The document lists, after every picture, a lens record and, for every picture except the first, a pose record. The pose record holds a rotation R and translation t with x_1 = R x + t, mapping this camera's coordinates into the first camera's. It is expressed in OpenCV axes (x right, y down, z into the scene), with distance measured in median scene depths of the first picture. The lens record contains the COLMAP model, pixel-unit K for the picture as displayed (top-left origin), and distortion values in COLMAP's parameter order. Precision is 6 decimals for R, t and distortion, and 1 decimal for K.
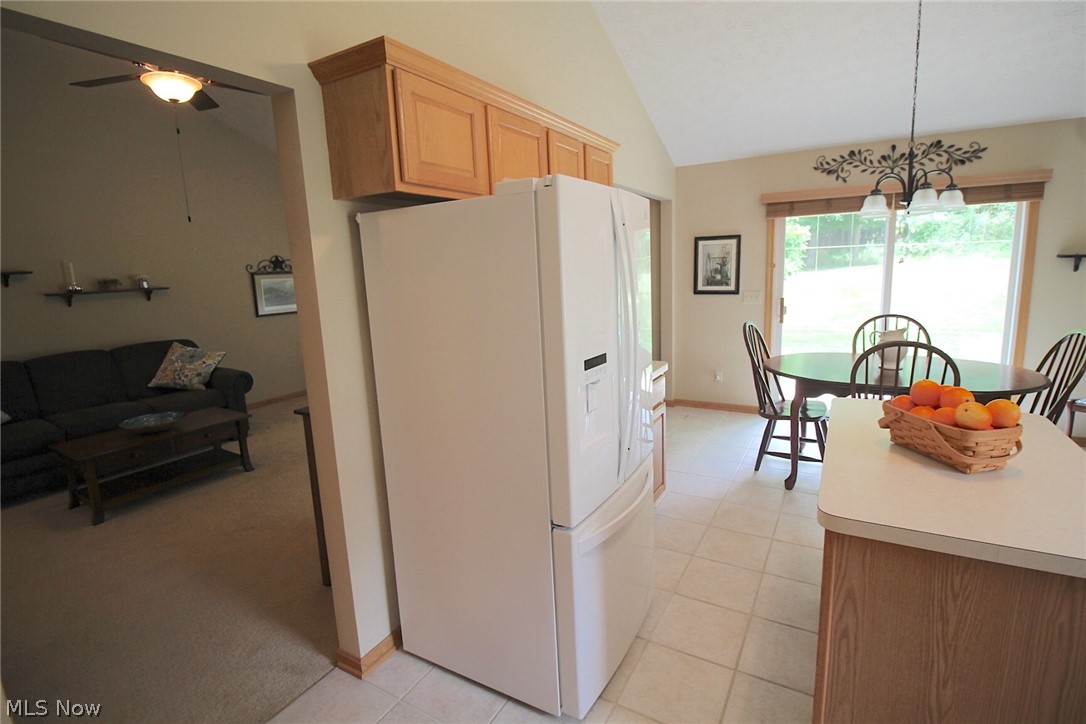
lens RADIAL K [[513.8, 0, 552.4], [0, 513.8, 355.1], [0, 0, 1]] dist [0.001297, -0.013306]
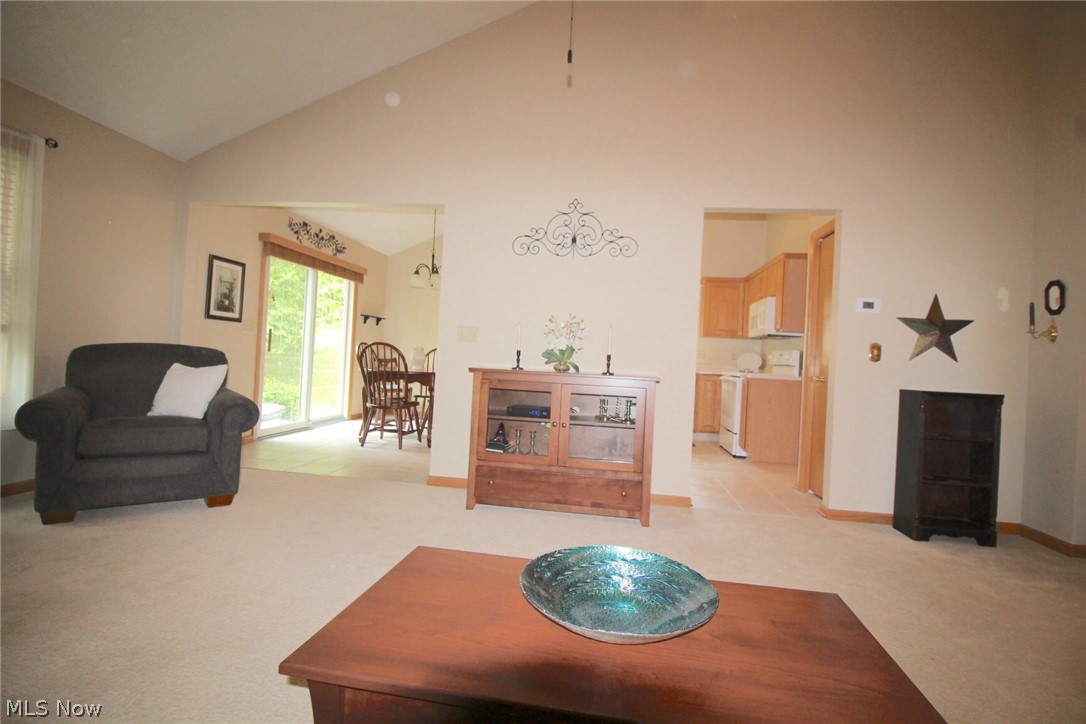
lens RADIAL K [[513.8, 0, 551.0], [0, 513.8, 351.5], [0, 0, 1]] dist [0.001297, -0.013306]
pose [[-0.383541, 0.029554, 0.923051, -0.874166], [0.124396, 0.992033, 0.019925, -0.010667], [-0.915108, 0.122466, -0.384161, 0.954129]]
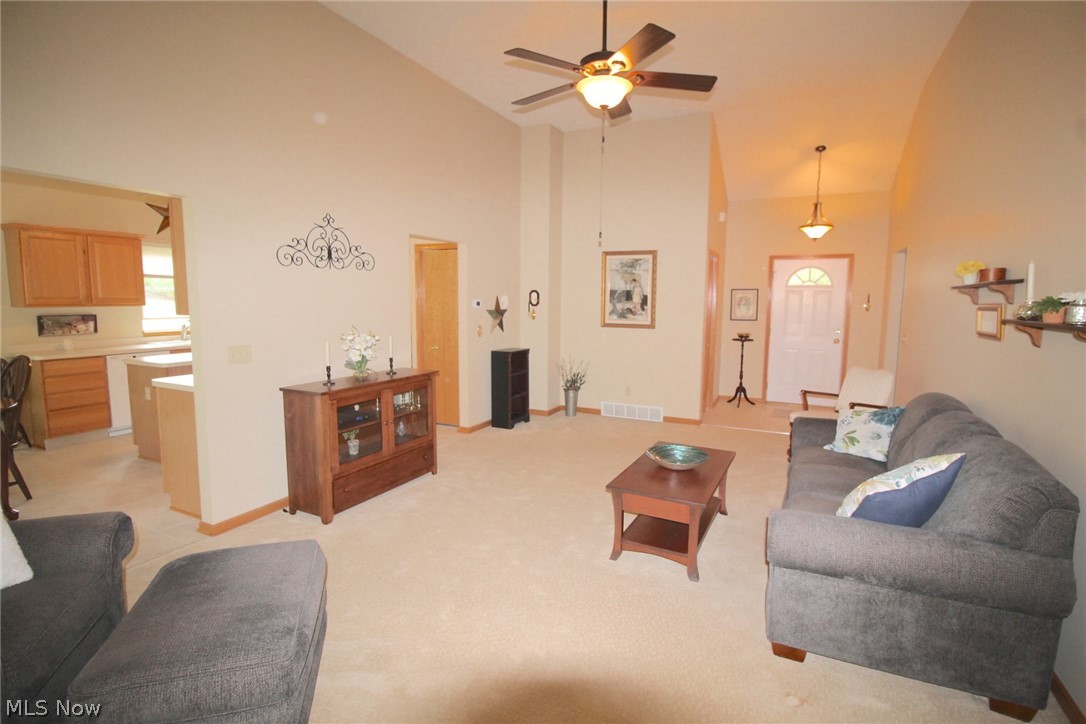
lens RADIAL K [[513.8, 0, 550.1], [0, 513.8, 354.2], [0, 0, 1]] dist [0.001297, -0.013306]
pose [[-0.997186, 0.035728, -0.065913, -0.428156], [0.015680, 0.959091, 0.282663, -0.251208], [0.073315, 0.280834, -0.956952, 1.513594]]
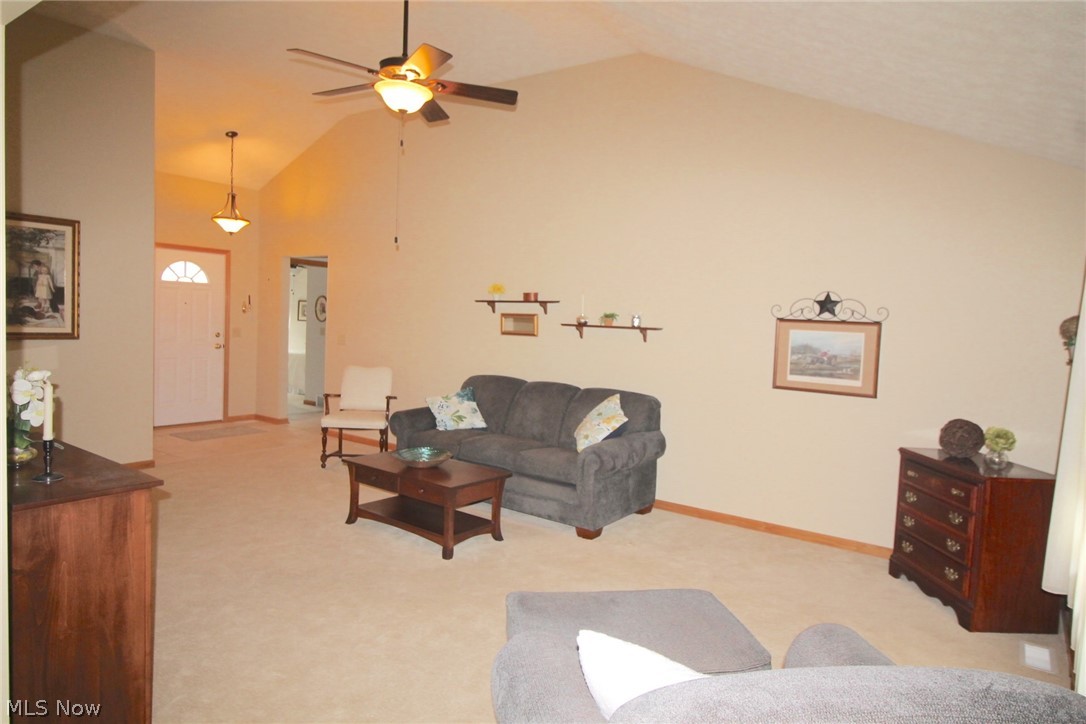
lens RADIAL K [[662.9, 0, 557.7], [0, 662.9, 354.0], [0, 0, 1]] dist [0.008844, -0.010502]
pose [[-0.094381, 0.088693, -0.991577, 0.328395], [-0.210473, 0.971732, 0.106951, -0.198683], [0.973033, 0.218794, -0.073046, 1.090020]]
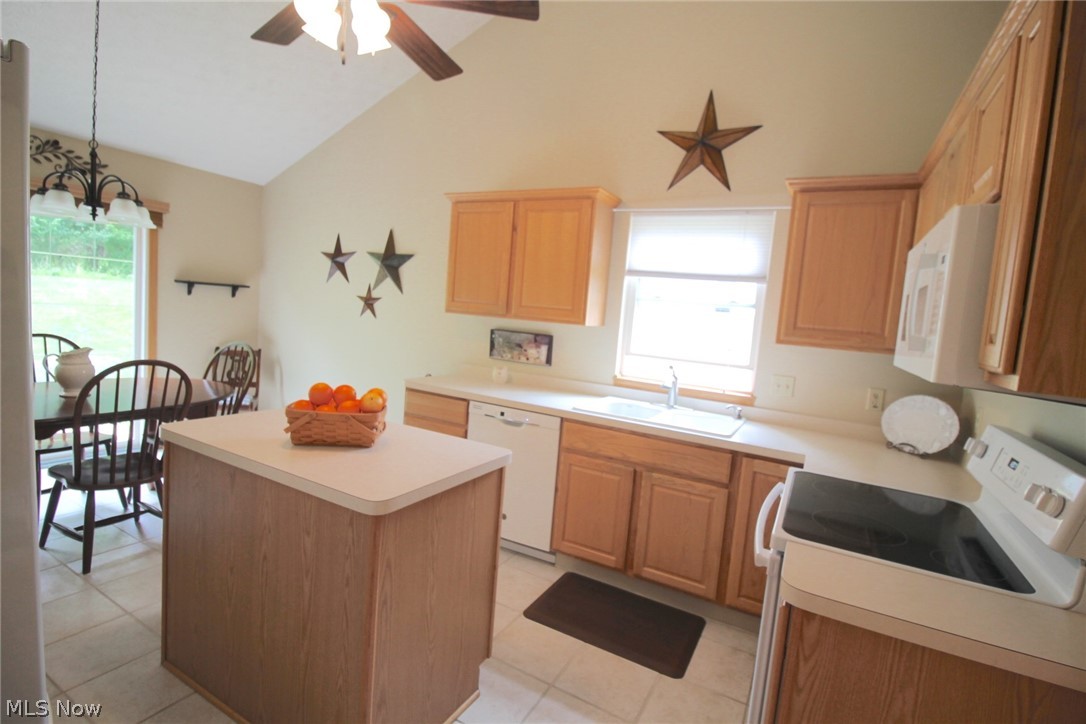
lens RADIAL K [[513.8, 0, 551.3], [0, 513.8, 357.3], [0, 0, 1]] dist [0.001297, -0.013306]
pose [[-0.026652, -0.055315, 0.998113, -0.161261], [0.092927, 0.994007, 0.057569, -0.009915], [-0.995316, 0.094286, -0.021352, 0.171304]]
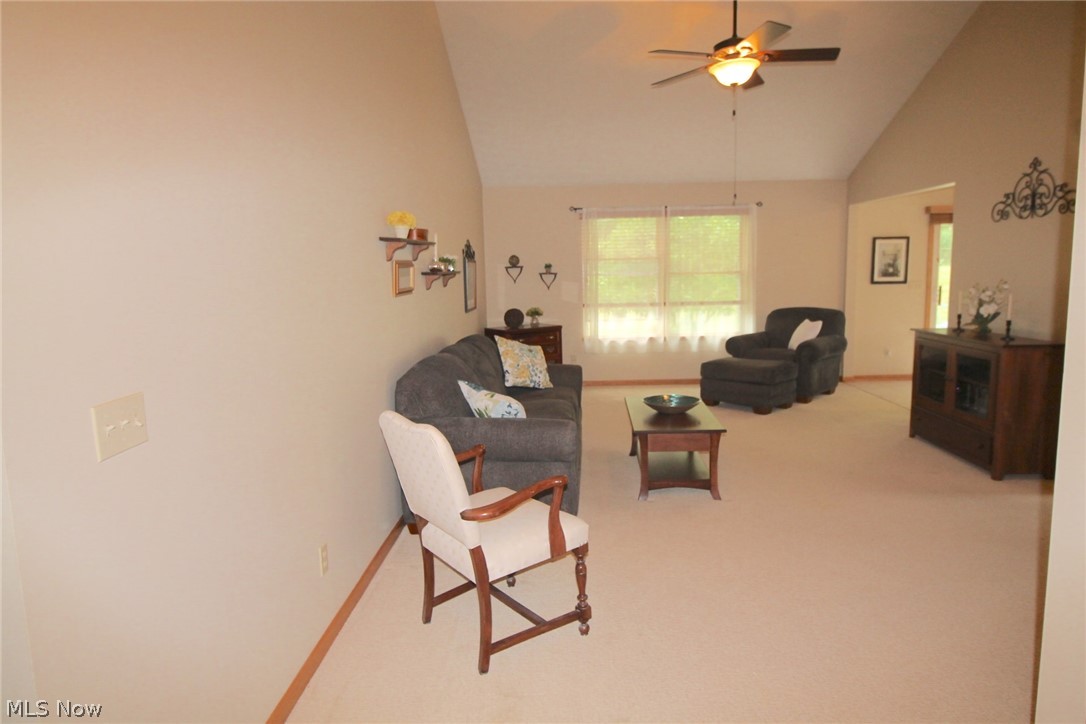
lens RADIAL K [[662.9, 0, 557.1], [0, 662.9, 352.5], [0, 0, 1]] dist [0.008844, -0.010502]
pose [[0.874822, -0.042494, 0.482577, -1.317256], [0.073281, 0.996290, -0.045114, 0.065632], [-0.478870, 0.074831, 0.874691, 0.012968]]
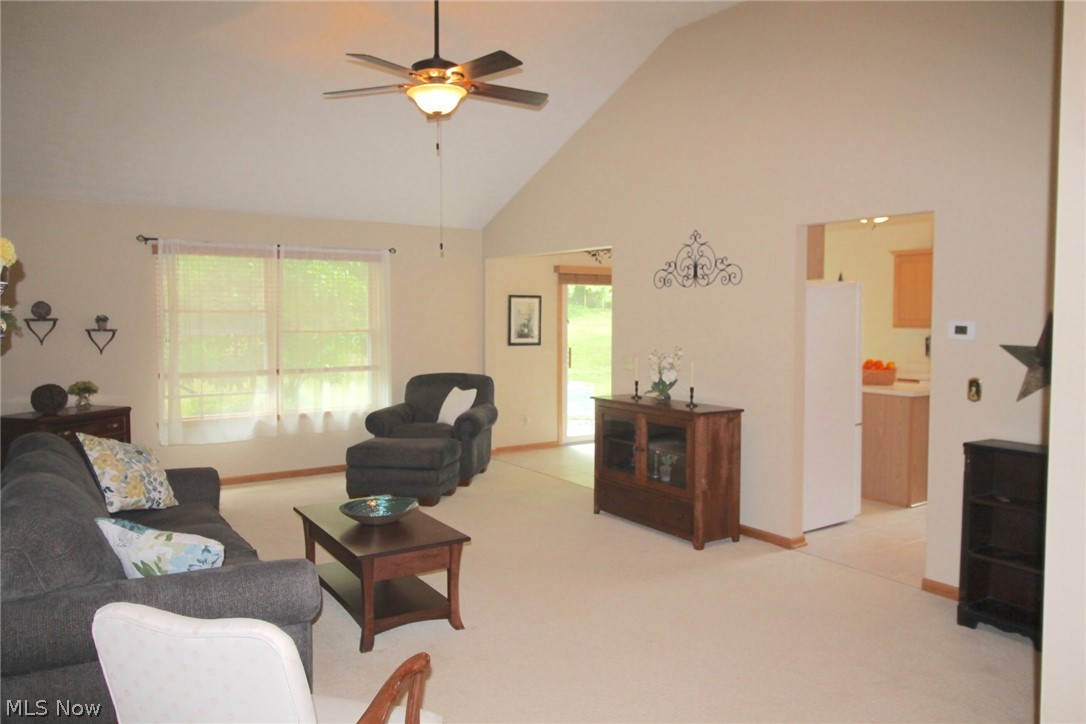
lens RADIAL K [[798.6, 0, 556.1], [0, 798.6, 350.9], [0, 0, 1]] dist [0.011826, -0.006292]
pose [[0.432184, -0.003959, 0.901777, -1.425286], [0.138620, 0.988397, -0.062095, 0.012353], [-0.891068, 0.151841, 0.427718, 0.221923]]
